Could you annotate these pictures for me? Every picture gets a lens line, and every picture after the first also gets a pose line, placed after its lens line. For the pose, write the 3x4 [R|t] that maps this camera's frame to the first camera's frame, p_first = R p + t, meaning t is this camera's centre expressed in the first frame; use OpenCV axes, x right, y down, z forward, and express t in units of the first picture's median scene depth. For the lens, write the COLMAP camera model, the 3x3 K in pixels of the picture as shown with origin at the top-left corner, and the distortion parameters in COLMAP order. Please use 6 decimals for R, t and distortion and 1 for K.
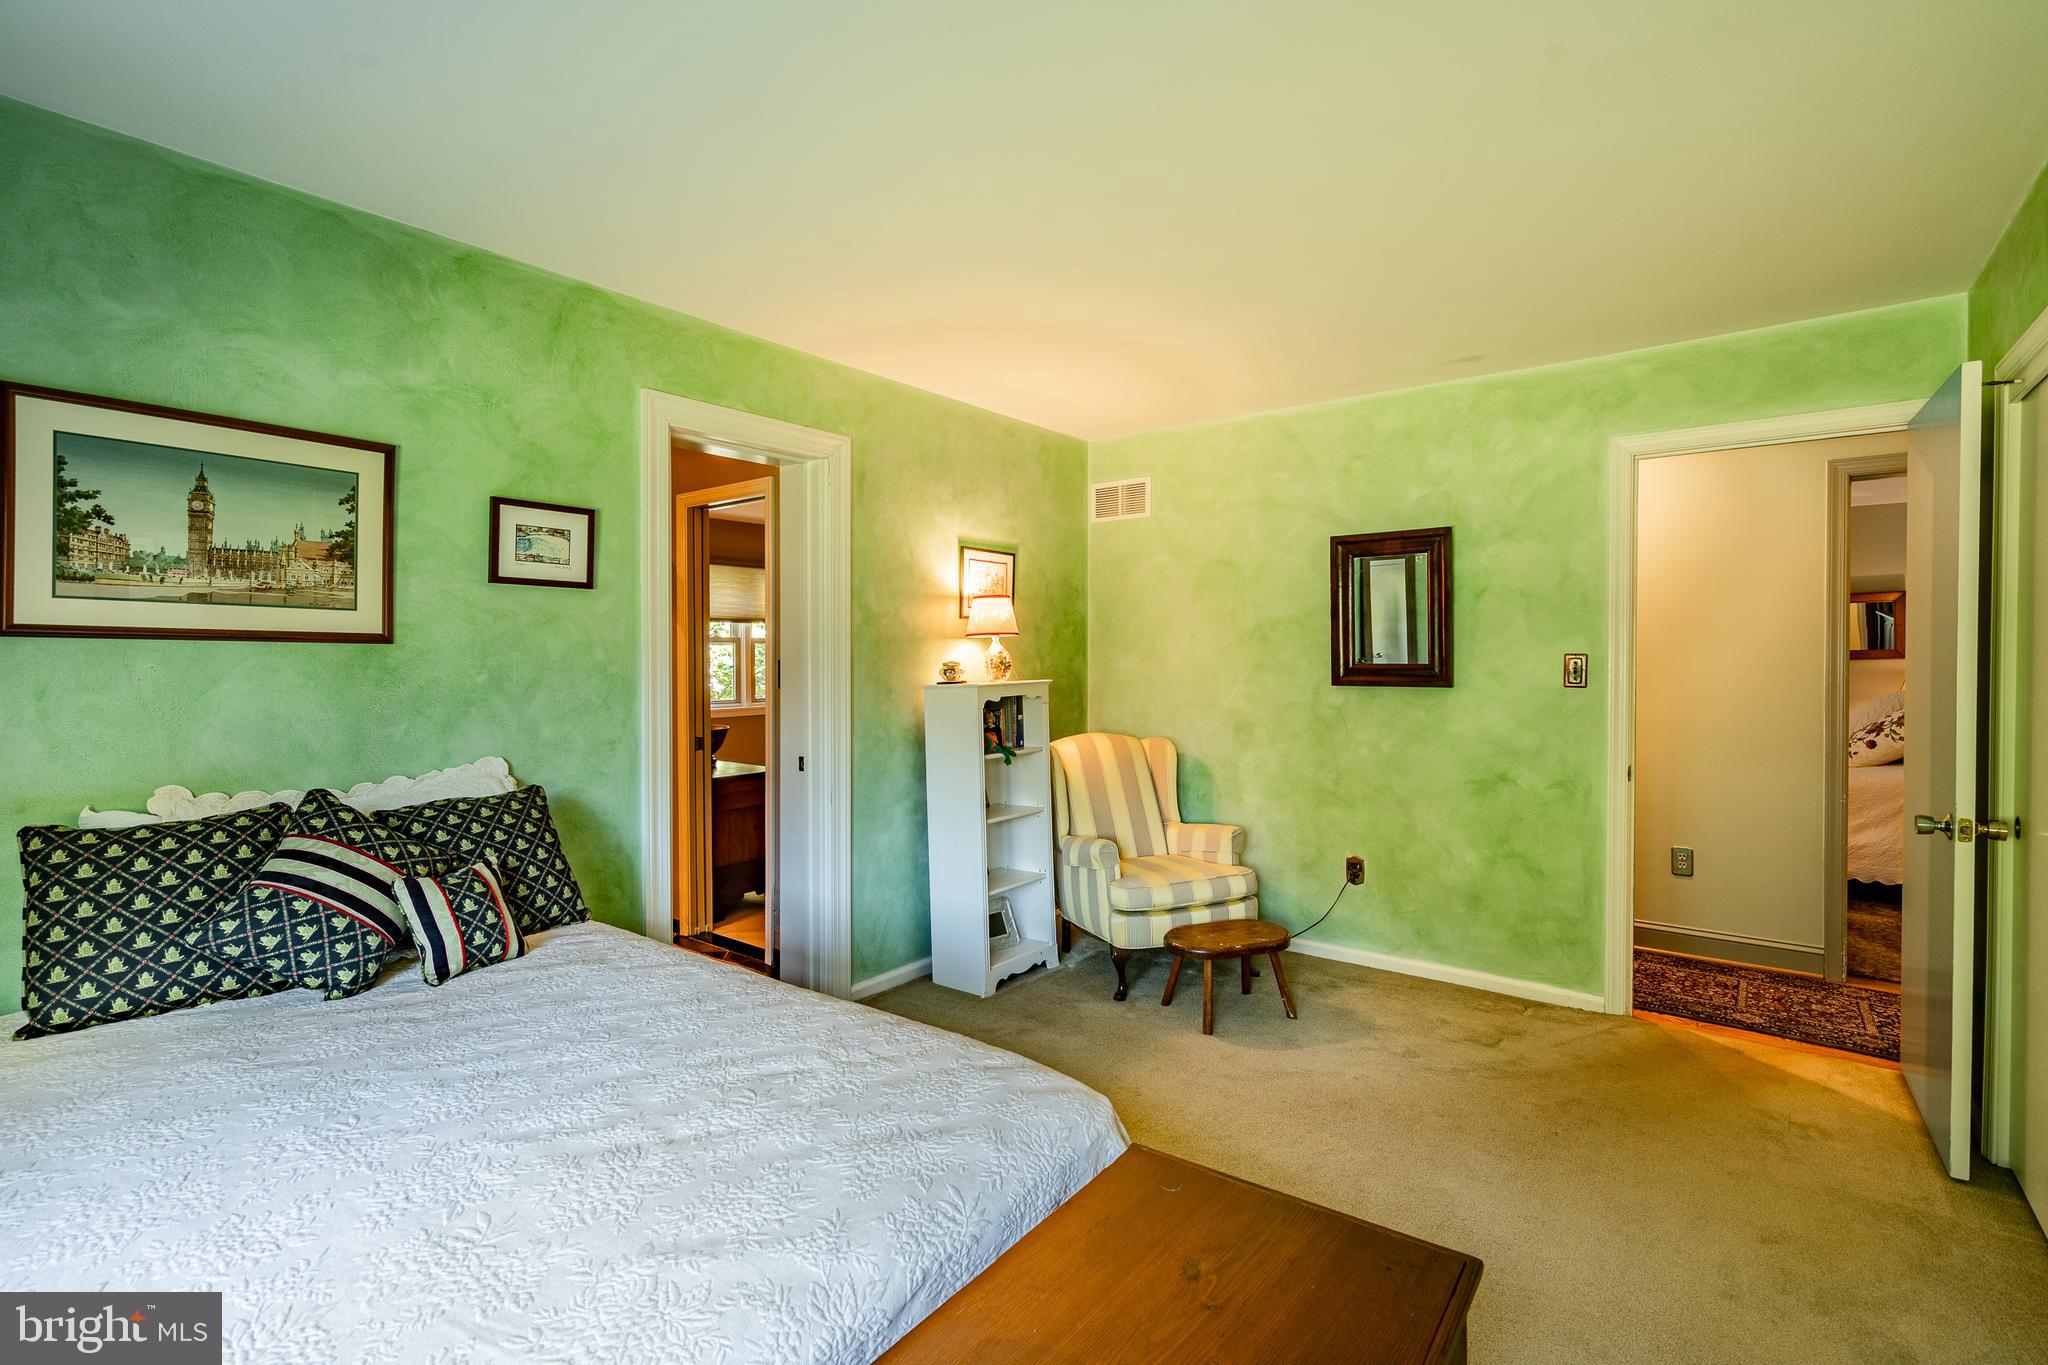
lens RADIAL K [[947.2, 0, 1024.2], [0, 947.2, 662.2], [0, 0, 1]] dist [0.000130, 0.000578]
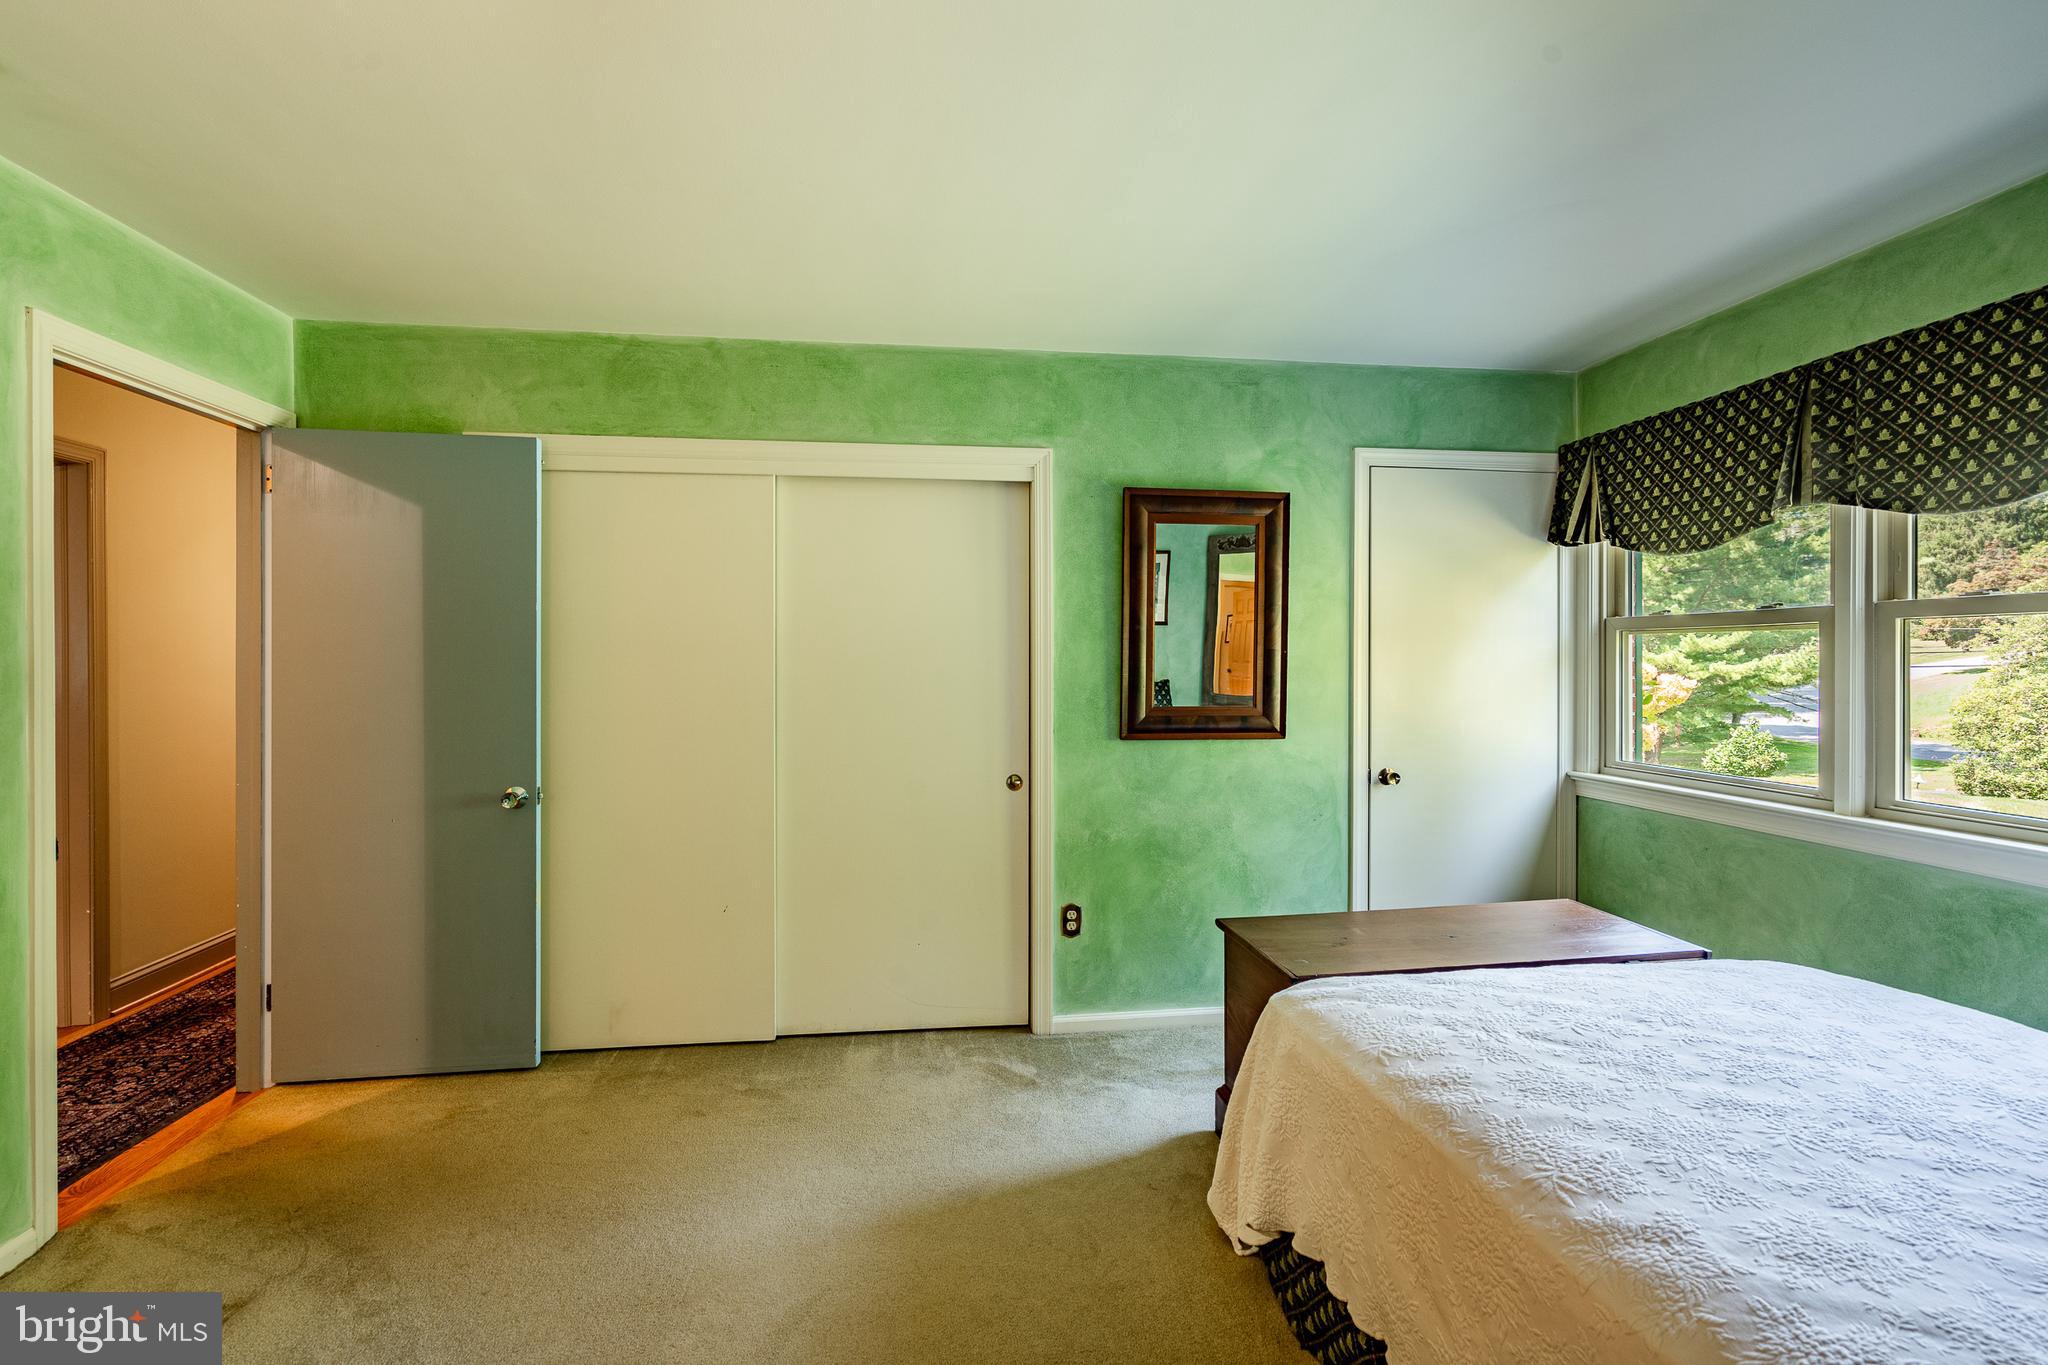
lens RADIAL K [[947.2, 0, 1024.2], [0, 947.2, 662.2], [0, 0, 1]] dist [0.000130, 0.000578]
pose [[-0.727276, -0.003917, 0.686334, -0.306318], [0.001768, 0.999970, 0.007580, -0.013538], [-0.686343, 0.006726, -0.727247, 1.157174]]
